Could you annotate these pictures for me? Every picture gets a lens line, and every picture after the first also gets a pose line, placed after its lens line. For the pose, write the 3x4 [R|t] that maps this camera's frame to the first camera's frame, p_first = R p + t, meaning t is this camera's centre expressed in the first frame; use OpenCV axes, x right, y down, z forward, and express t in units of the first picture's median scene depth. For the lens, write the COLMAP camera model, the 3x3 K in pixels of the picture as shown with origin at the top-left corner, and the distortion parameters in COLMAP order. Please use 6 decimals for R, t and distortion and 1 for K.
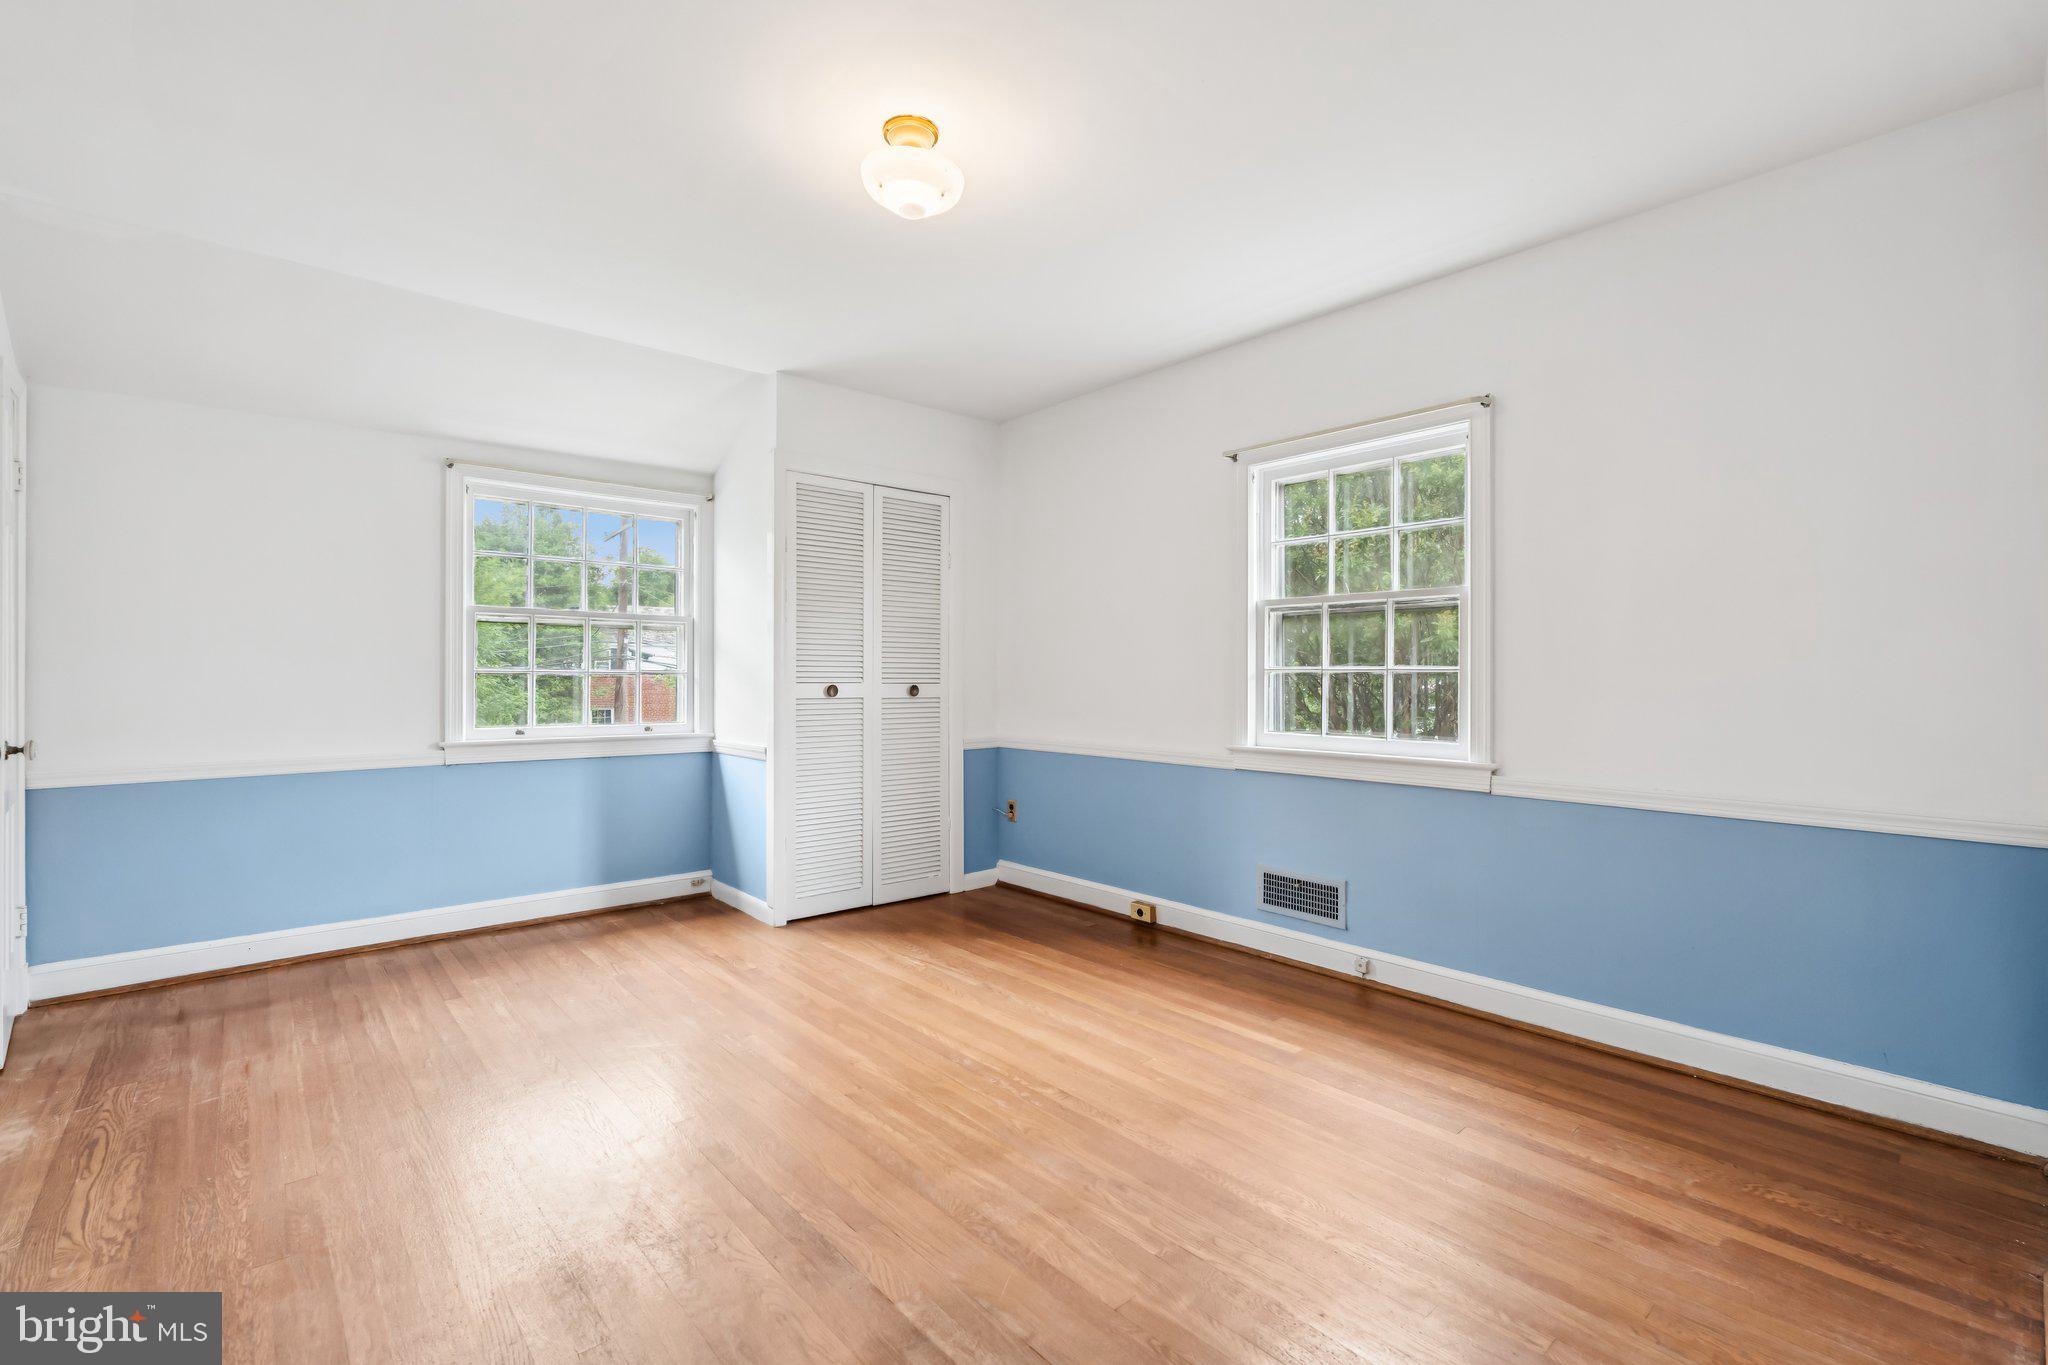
lens RADIAL K [[899.5, 0, 1024.0], [0, 899.5, 682.5], [0, 0, 1]] dist [-0.017737, -0.000159]
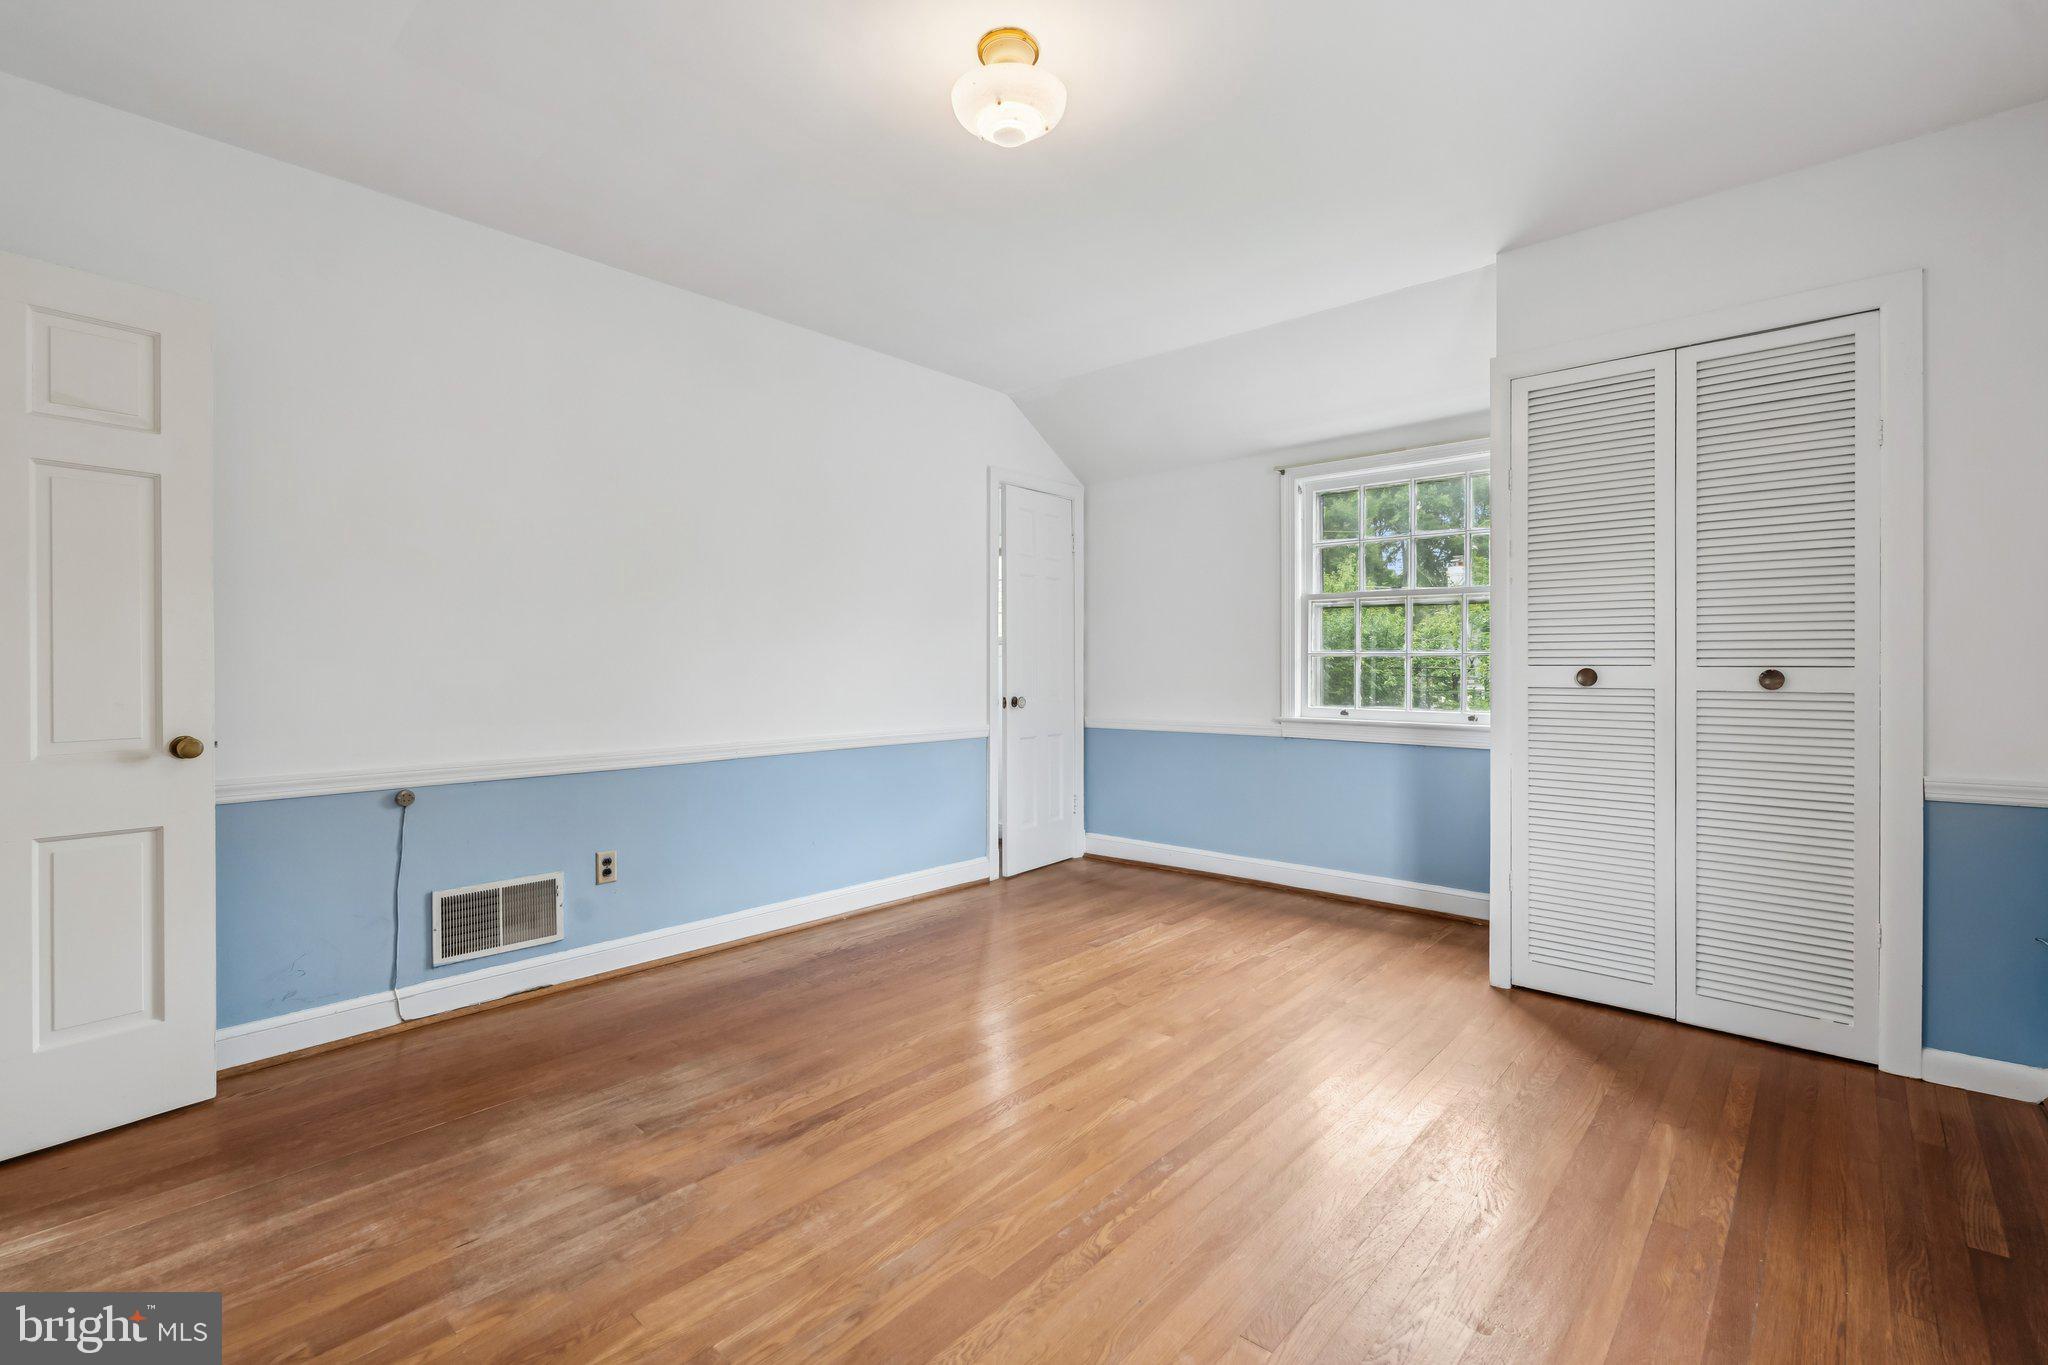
lens RADIAL K [[910.2, 0, 1023.1], [0, 910.2, 668.0], [0, 0, 1]] dist [-0.008127, -0.000062]
pose [[0.113974, 0.005005, -0.993471, 0.468184], [-0.000980, 0.999987, 0.004925, -0.000854], [0.993483, 0.000412, 0.113977, 0.546207]]
